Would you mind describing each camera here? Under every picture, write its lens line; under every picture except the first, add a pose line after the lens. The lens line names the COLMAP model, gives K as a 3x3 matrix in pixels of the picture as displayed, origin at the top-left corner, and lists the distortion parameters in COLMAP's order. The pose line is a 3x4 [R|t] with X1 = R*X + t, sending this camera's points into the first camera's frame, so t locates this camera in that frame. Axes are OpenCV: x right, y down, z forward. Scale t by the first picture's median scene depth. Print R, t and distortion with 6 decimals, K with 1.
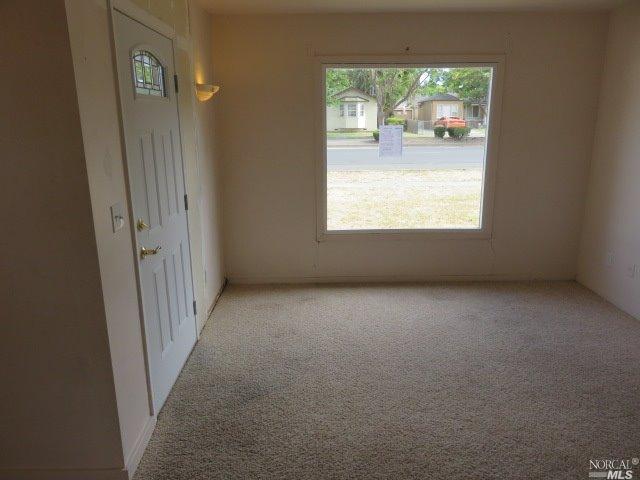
lens RADIAL K [[483.2, 0, 320.0], [0, 483.2, 240.0], [0, 0, 1]] dist [-0.015668, 0.006824]
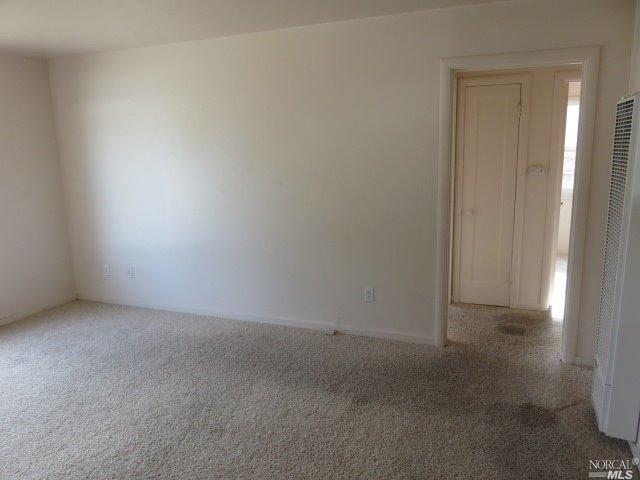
lens RADIAL K [[483.2, 0, 320.0], [0, 483.2, 240.0], [0, 0, 1]] dist [-0.015668, 0.006824]
pose [[0.388110, -0.182401, 0.903383, -0.218960], [0.249725, 0.964362, 0.087427, -0.002676], [-0.887135, 0.191666, 0.419829, 0.031661]]
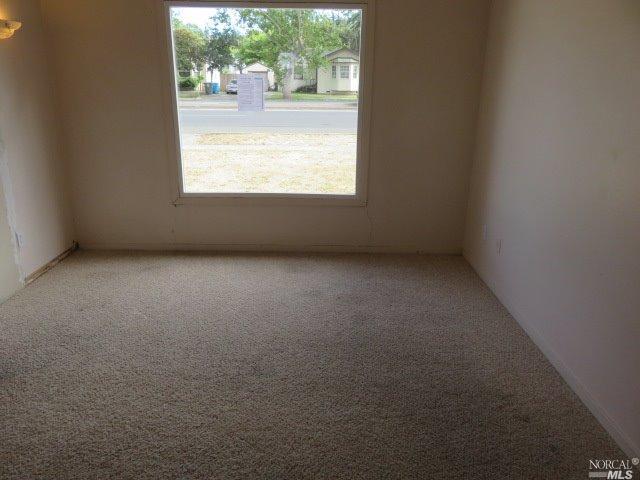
lens RADIAL K [[483.2, 0, 320.0], [0, 483.2, 240.0], [0, 0, 1]] dist [-0.015668, 0.006824]
pose [[0.999693, 0.024788, 0.000246, 0.268492], [-0.024742, 0.997112, 0.071805, -0.002854], [0.001535, -0.071789, 0.997419, 0.090698]]
